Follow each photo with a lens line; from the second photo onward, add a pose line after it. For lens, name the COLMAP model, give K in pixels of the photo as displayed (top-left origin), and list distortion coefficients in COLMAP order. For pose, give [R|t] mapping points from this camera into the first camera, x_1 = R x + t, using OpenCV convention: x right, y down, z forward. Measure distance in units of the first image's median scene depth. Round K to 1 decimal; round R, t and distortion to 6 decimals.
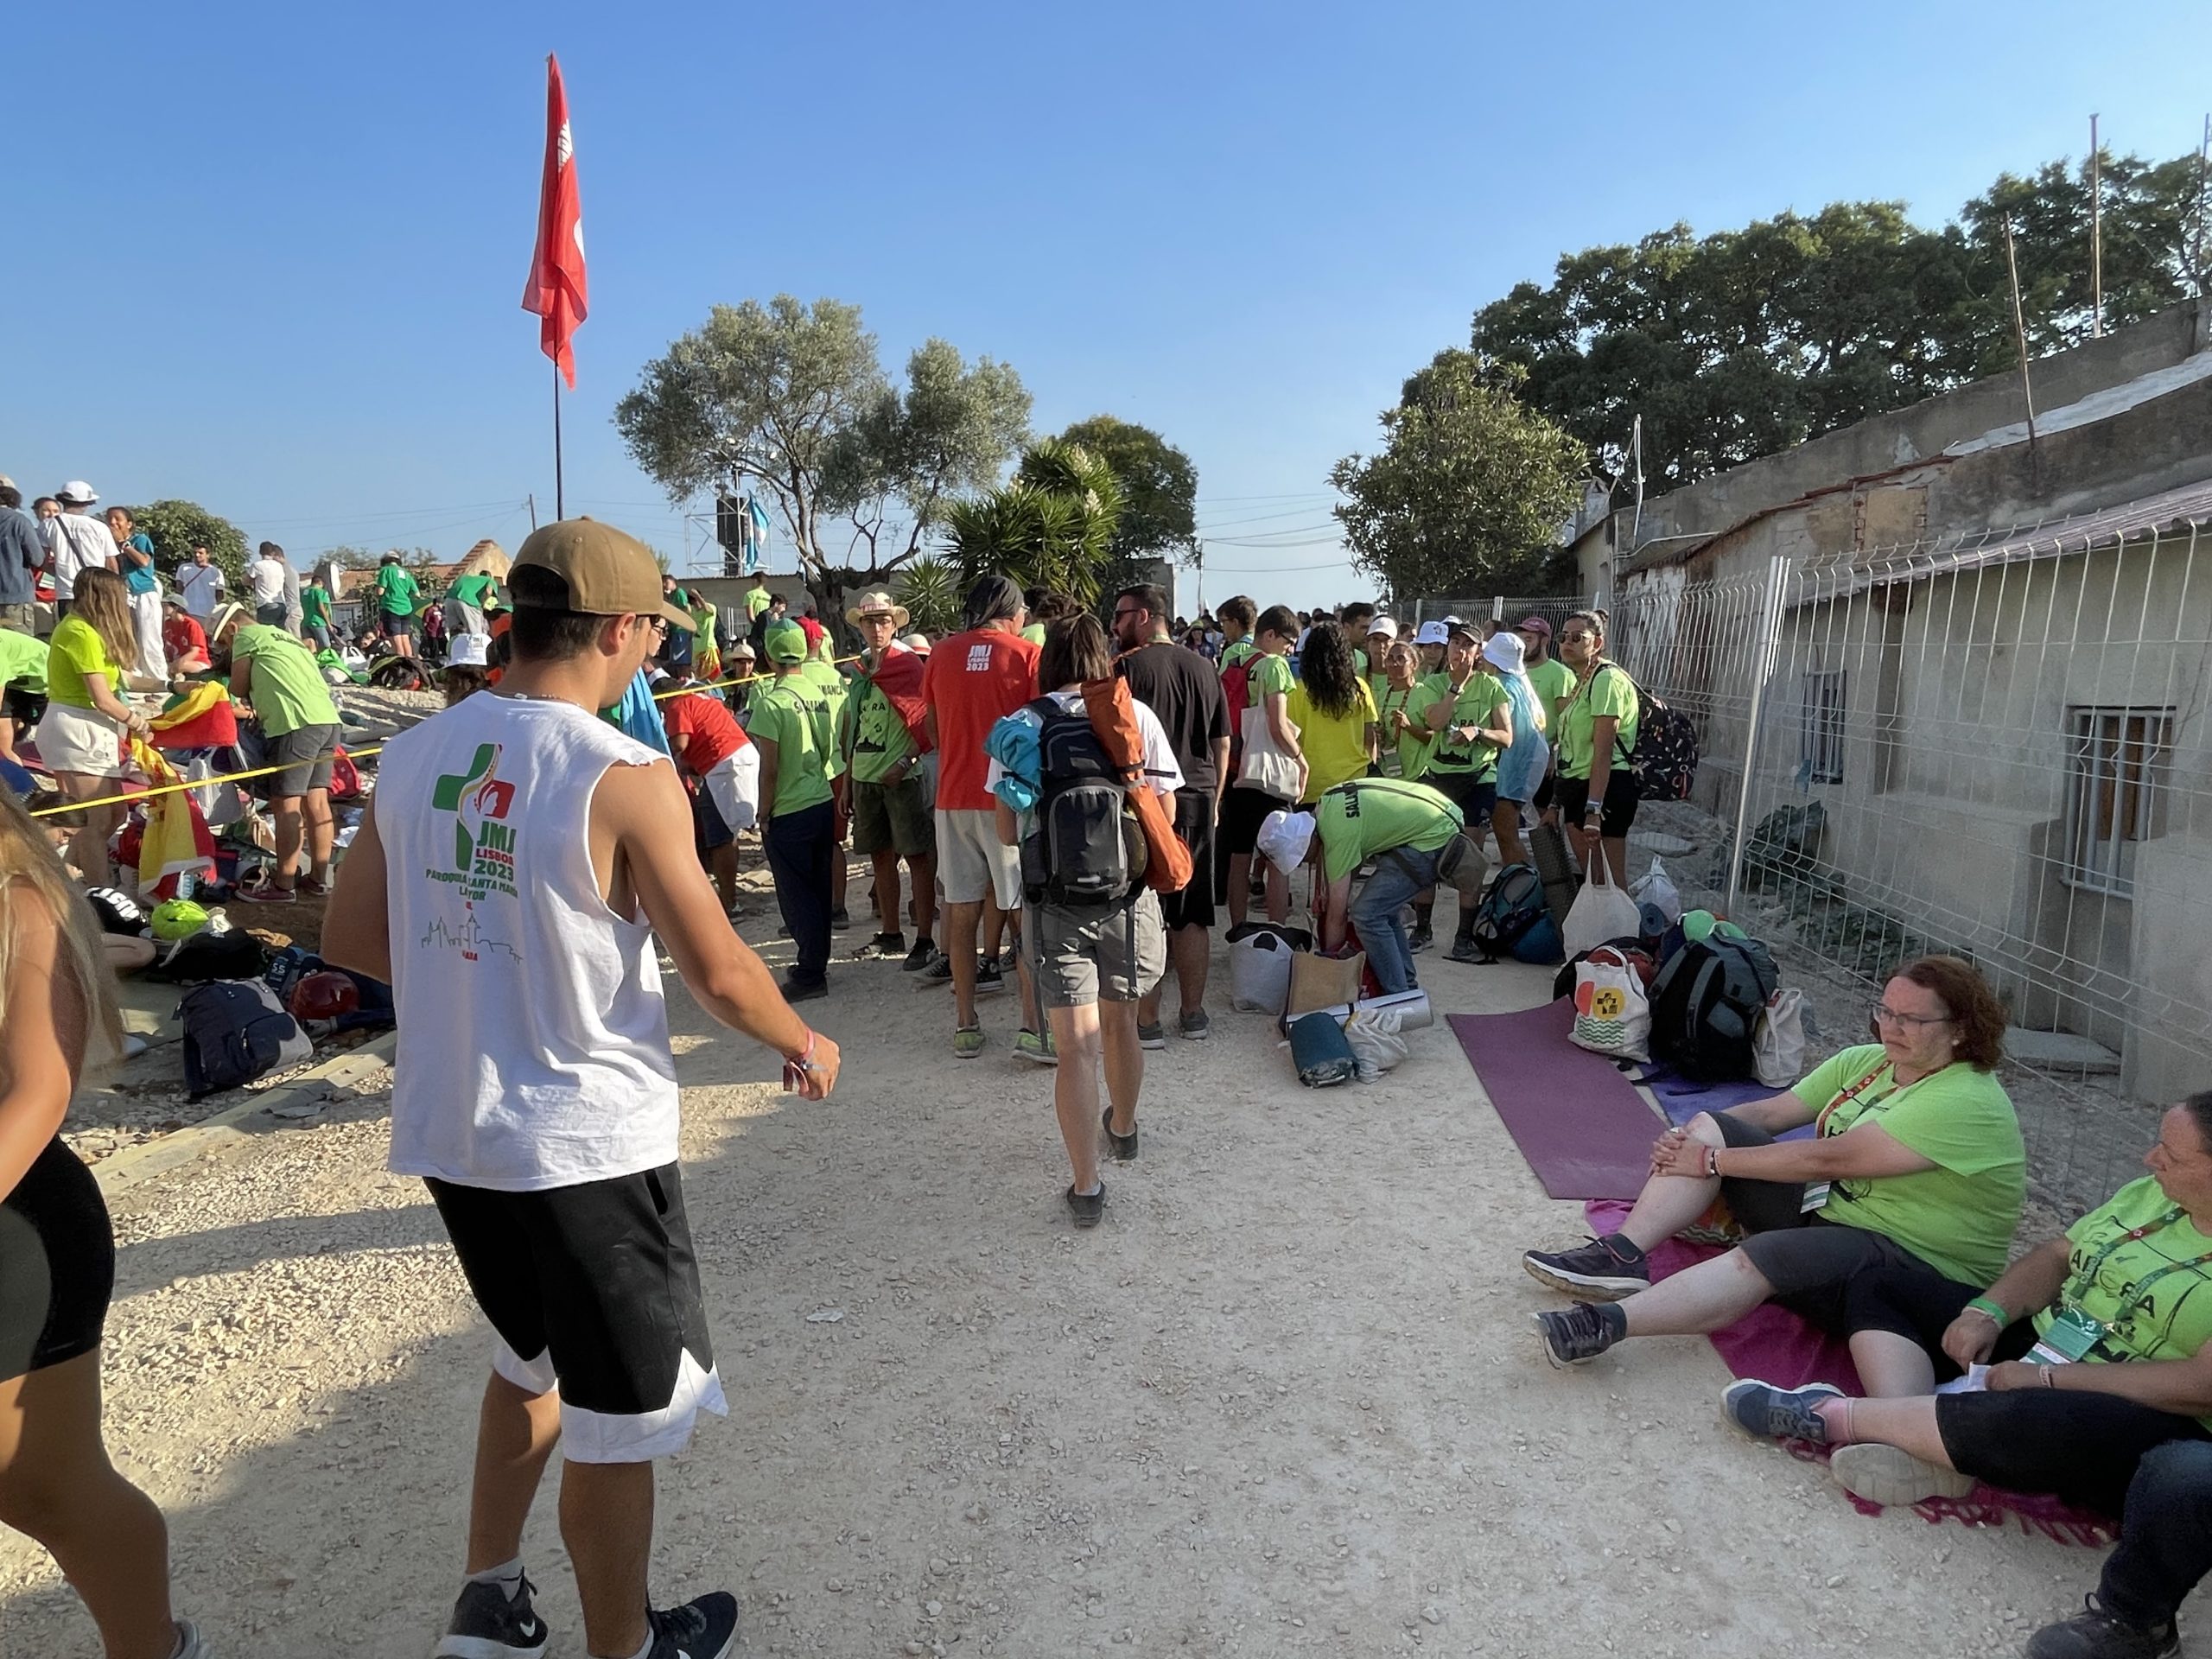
lens RADIAL K [[1258.6, 0, 1106.5], [0, 1258.6, 839.1], [0, 0, 1]] dist [0.005660, 0.001503]
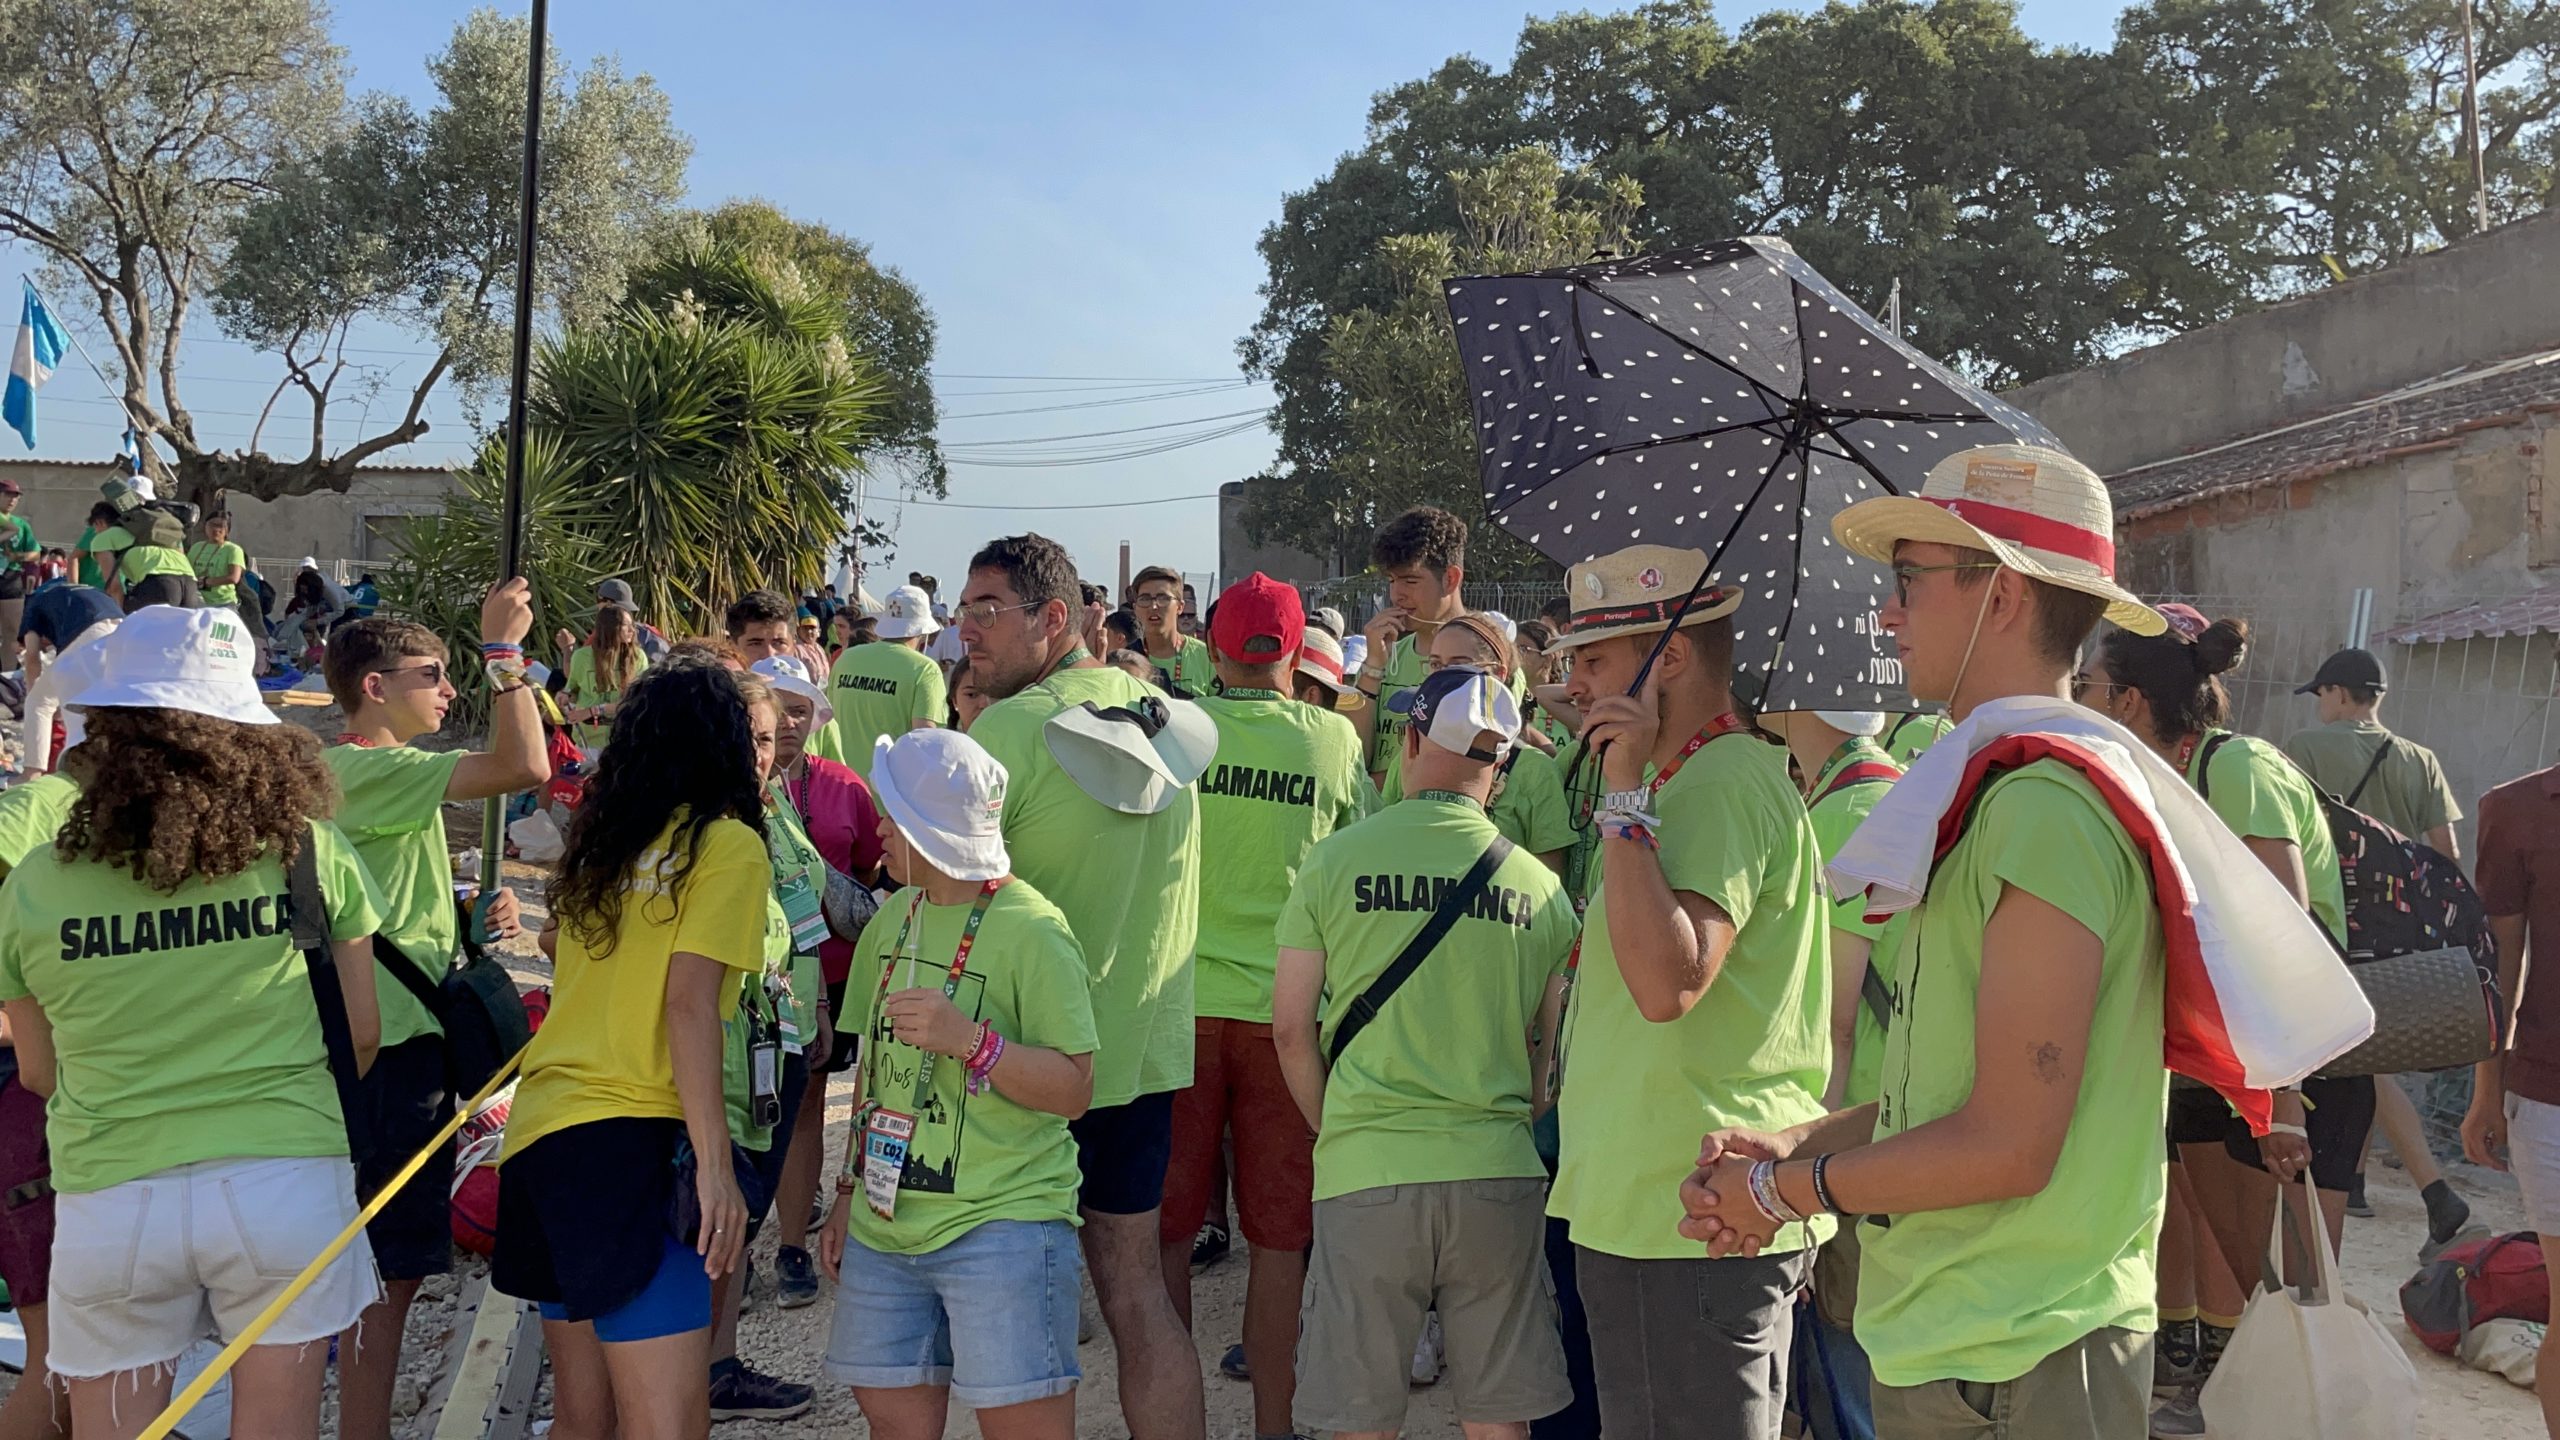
lens RADIAL K [[2194.6, 0, 1277.7], [0, 2194.6, 676.7], [0, 0, 1]] dist [0.084226, -0.106320]
pose [[0.948305, 0.026977, 0.316212, -0.102473], [0.015323, 0.991327, -0.130526, -0.019363], [-0.316990, 0.128623, 0.939666, 0.110201]]
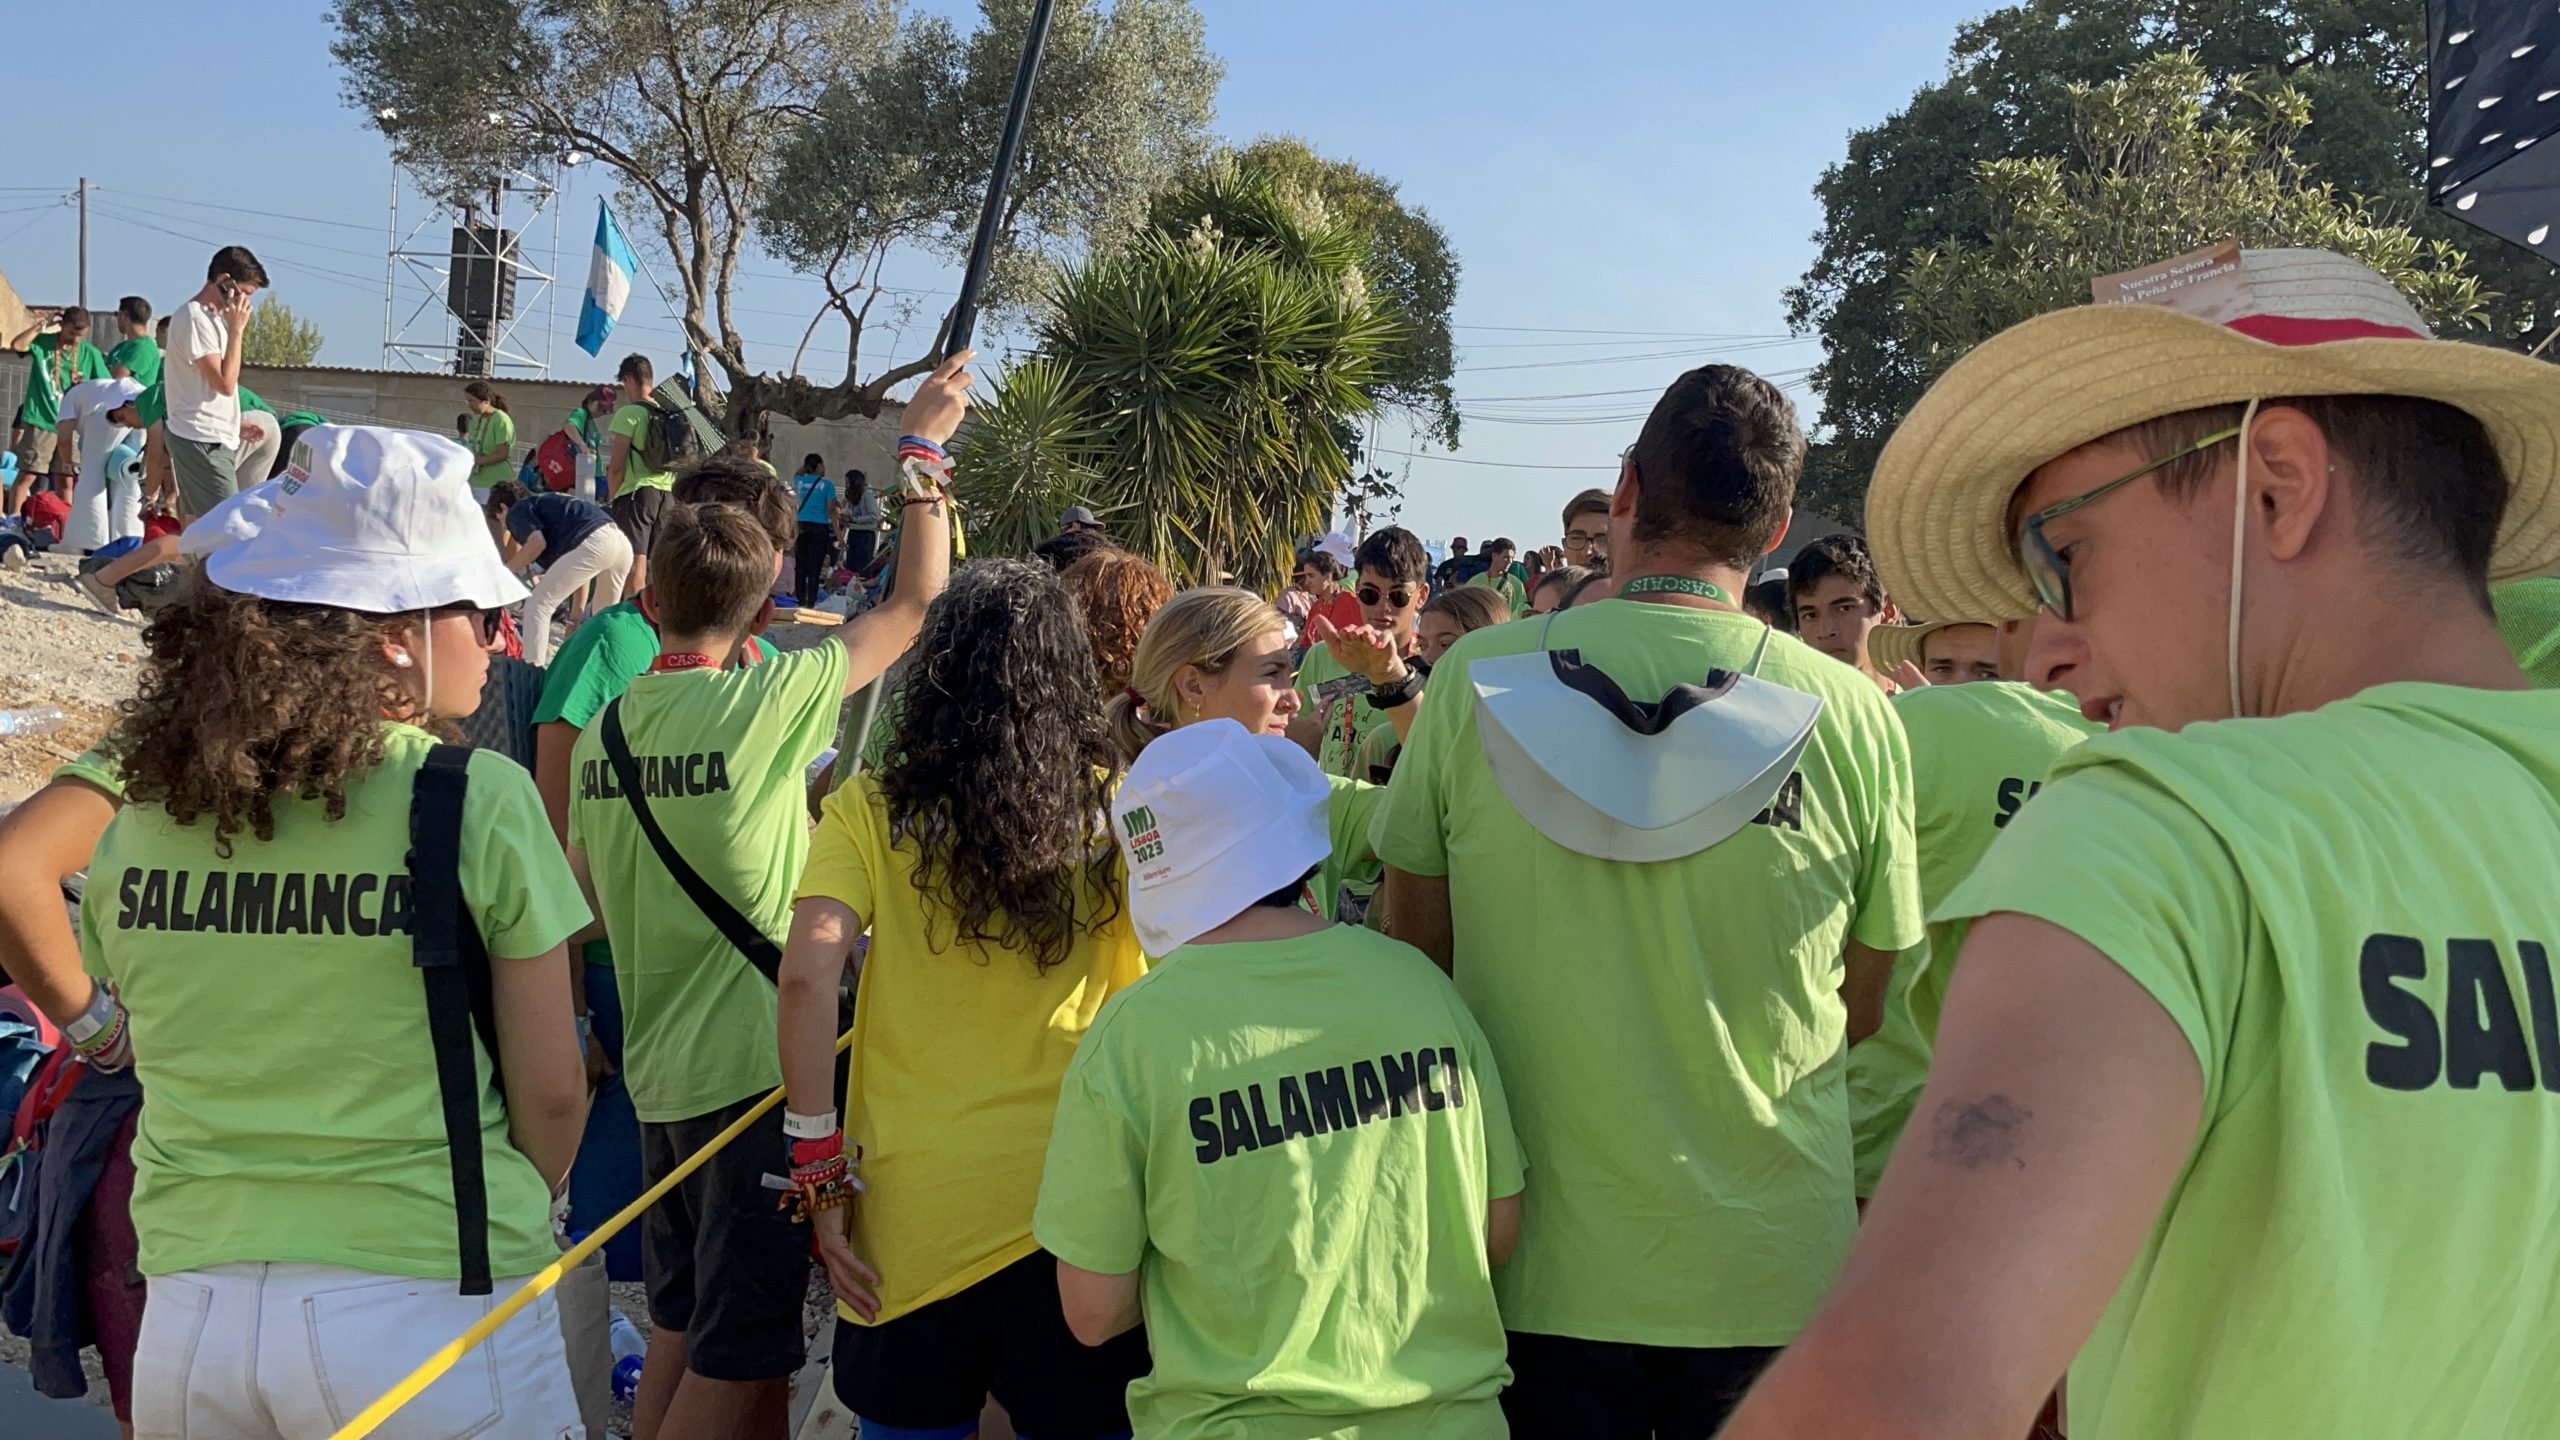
lens RADIAL K [[2194.6, 0, 1223.6], [0, 2194.6, 707.3], [0, 0, 1]] dist [0.084226, -0.106320]
pose [[0.993560, 0.085600, 0.074242, -0.093286], [-0.078642, 0.992643, -0.092057, -0.025828], [-0.081575, 0.085626, 0.992982, 0.160354]]
